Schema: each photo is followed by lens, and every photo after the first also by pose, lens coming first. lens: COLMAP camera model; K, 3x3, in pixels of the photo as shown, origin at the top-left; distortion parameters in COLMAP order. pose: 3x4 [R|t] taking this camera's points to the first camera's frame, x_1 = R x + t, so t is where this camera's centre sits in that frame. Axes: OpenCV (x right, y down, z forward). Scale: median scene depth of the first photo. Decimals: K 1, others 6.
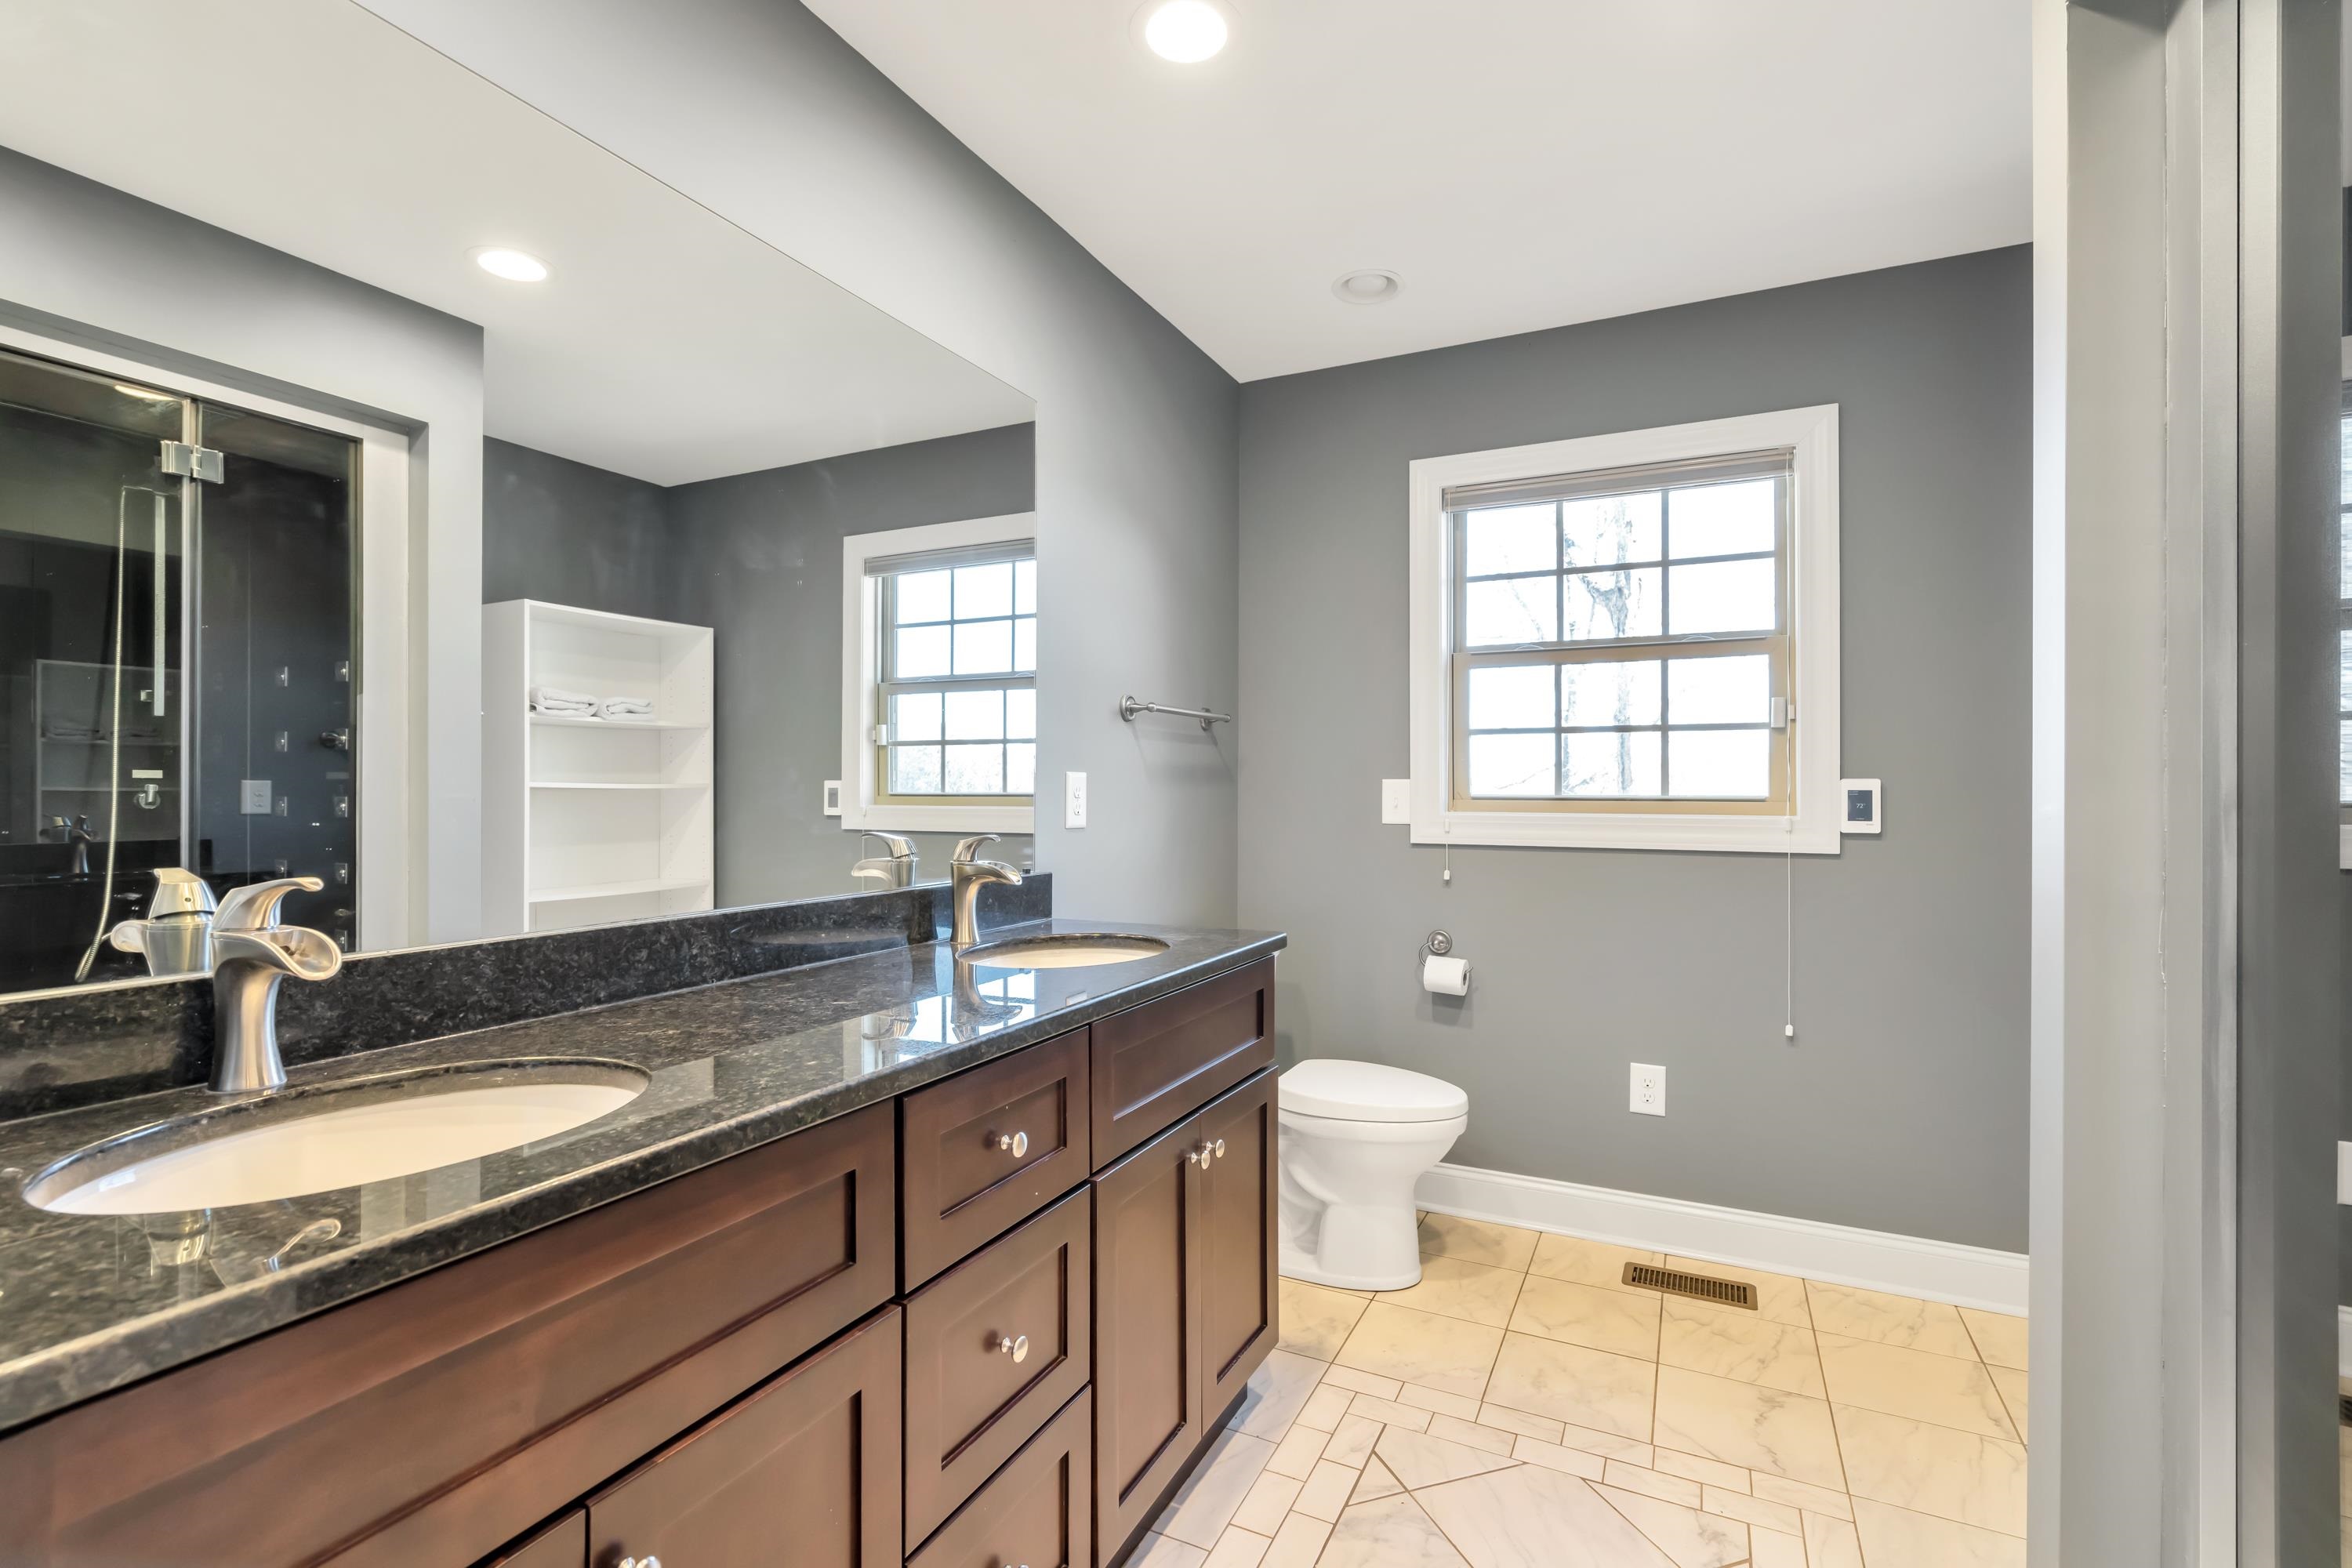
lens RADIAL K [[1068.9, 0, 1185.0], [0, 1068.9, 781.4], [0, 0, 1]] dist [0.014267, -0.000231]
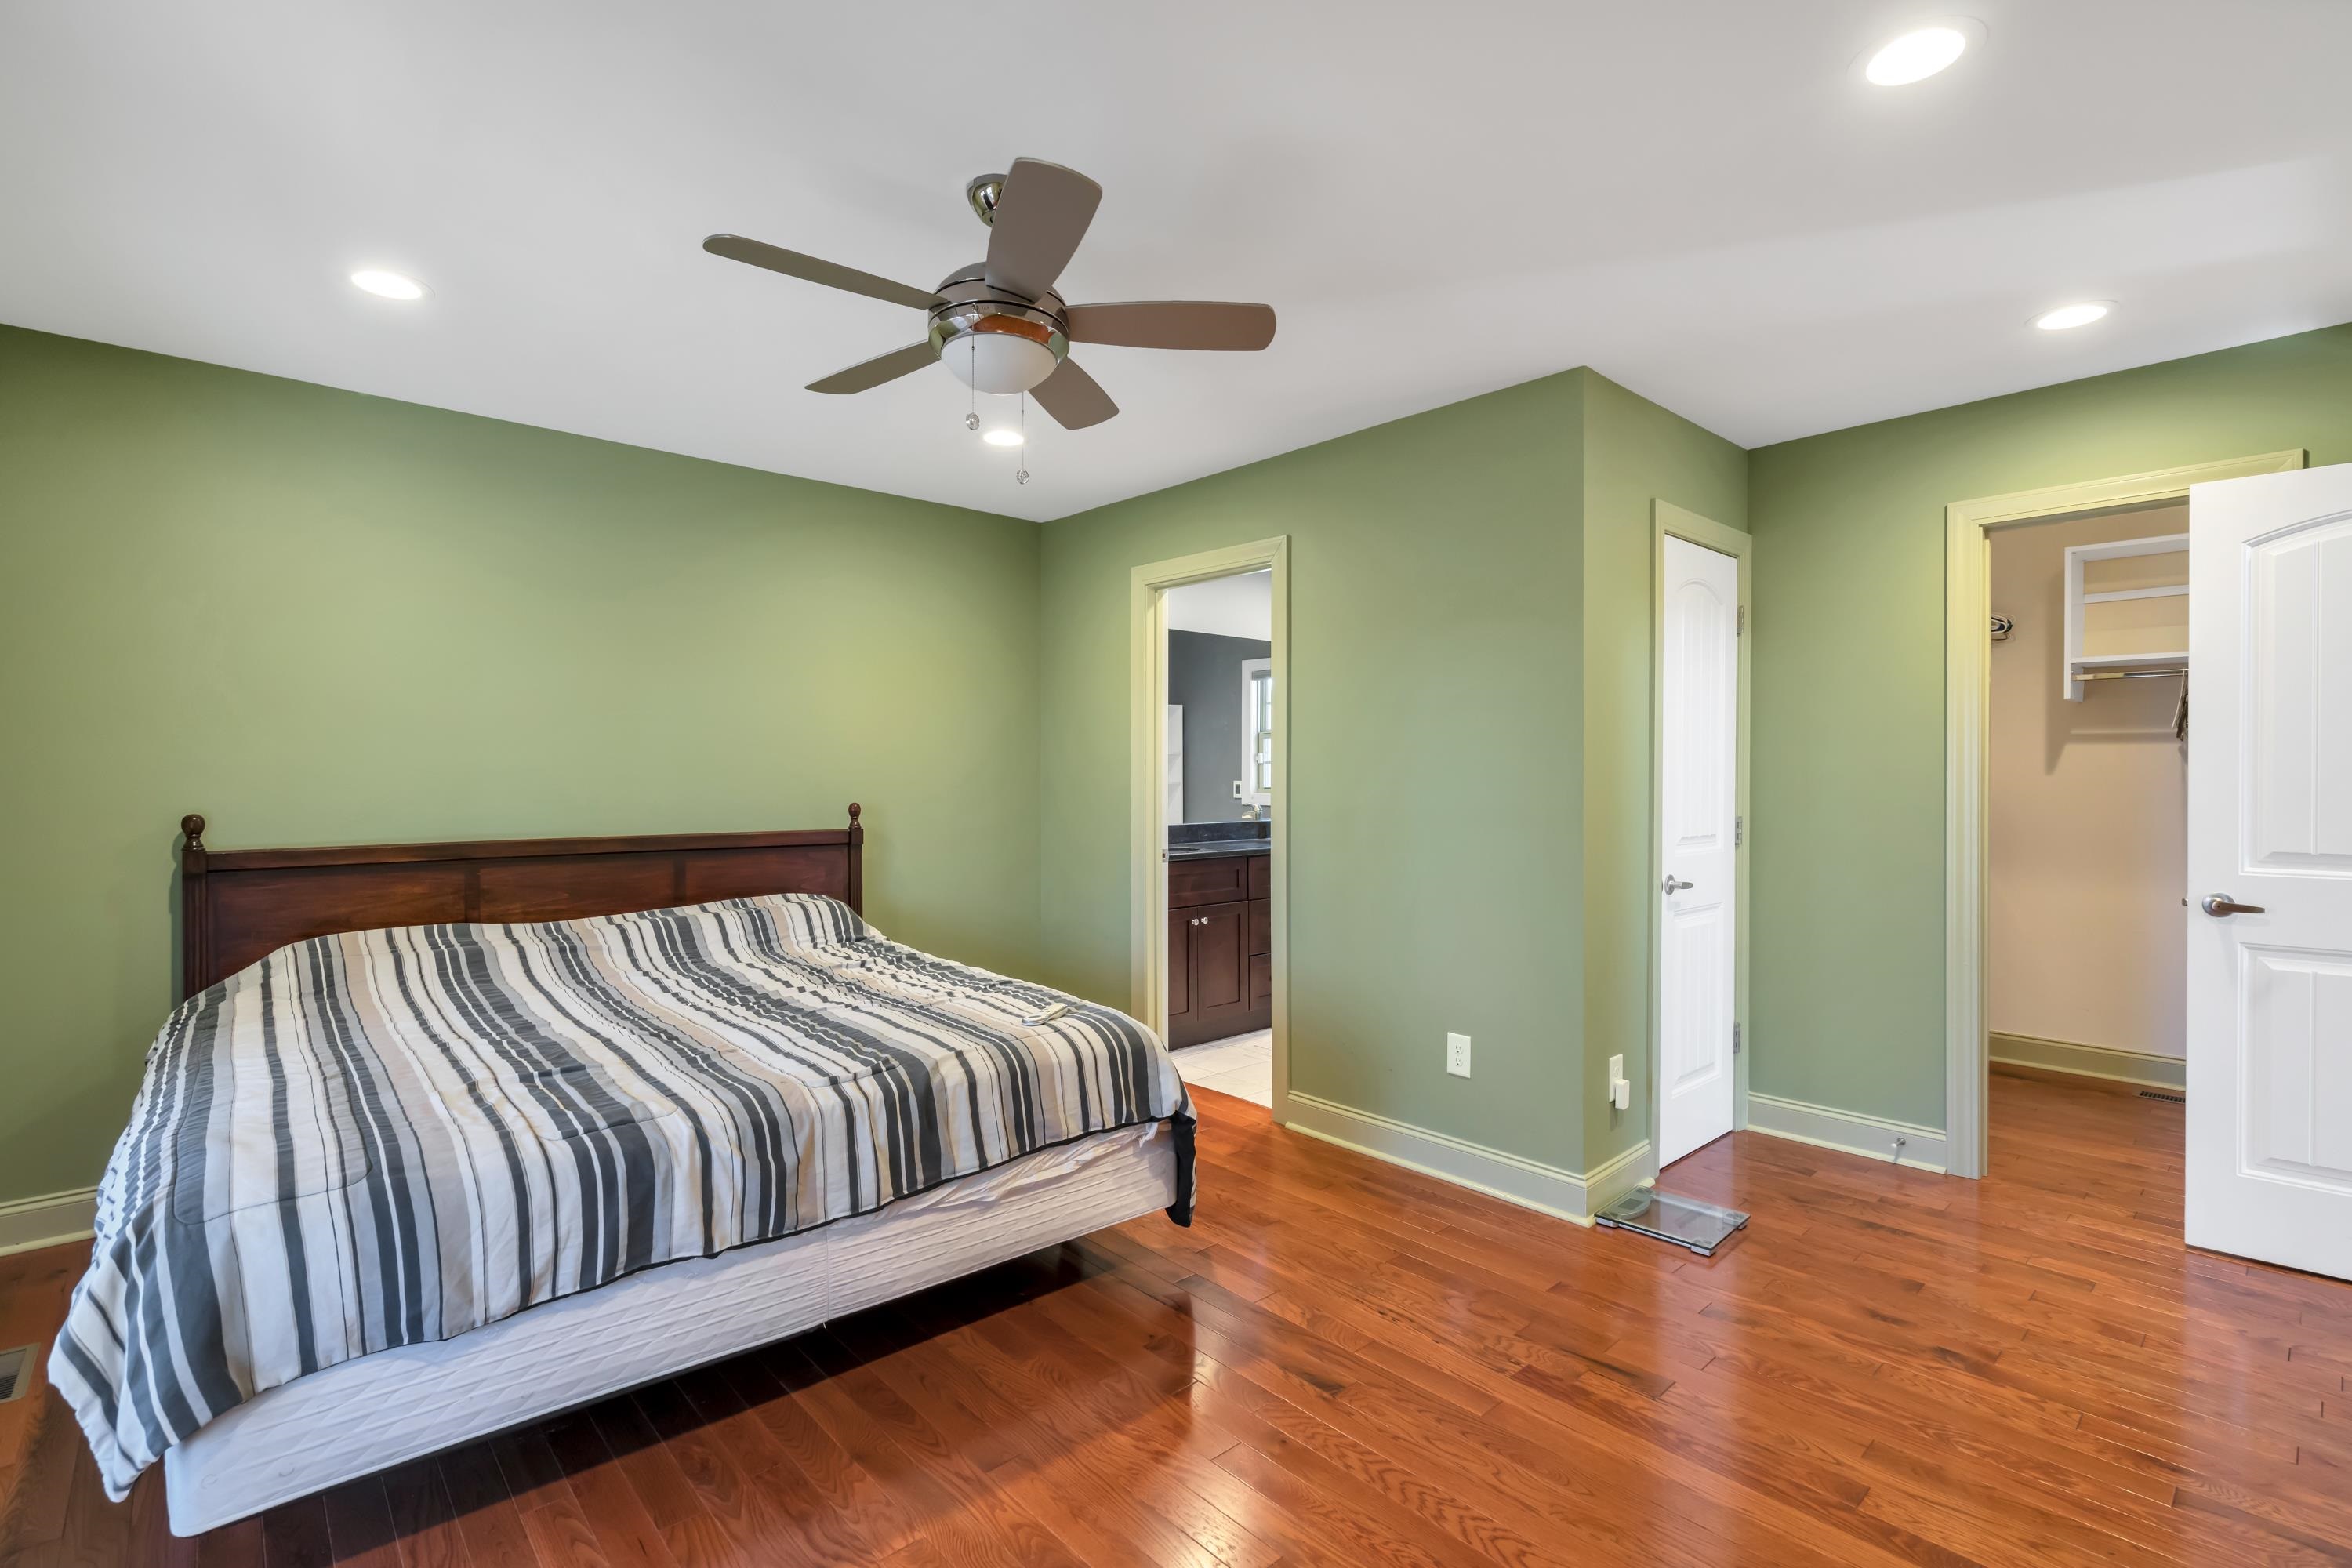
lens RADIAL K [[1068.9, 0, 1185.0], [0, 1068.9, 781.4], [0, 0, 1]] dist [0.014267, -0.000231]
pose [[0.932340, 0.005797, -0.361536, 0.313646], [-0.002114, 0.999942, 0.010581, -0.022027], [0.361577, -0.009101, 0.932298, -0.929394]]
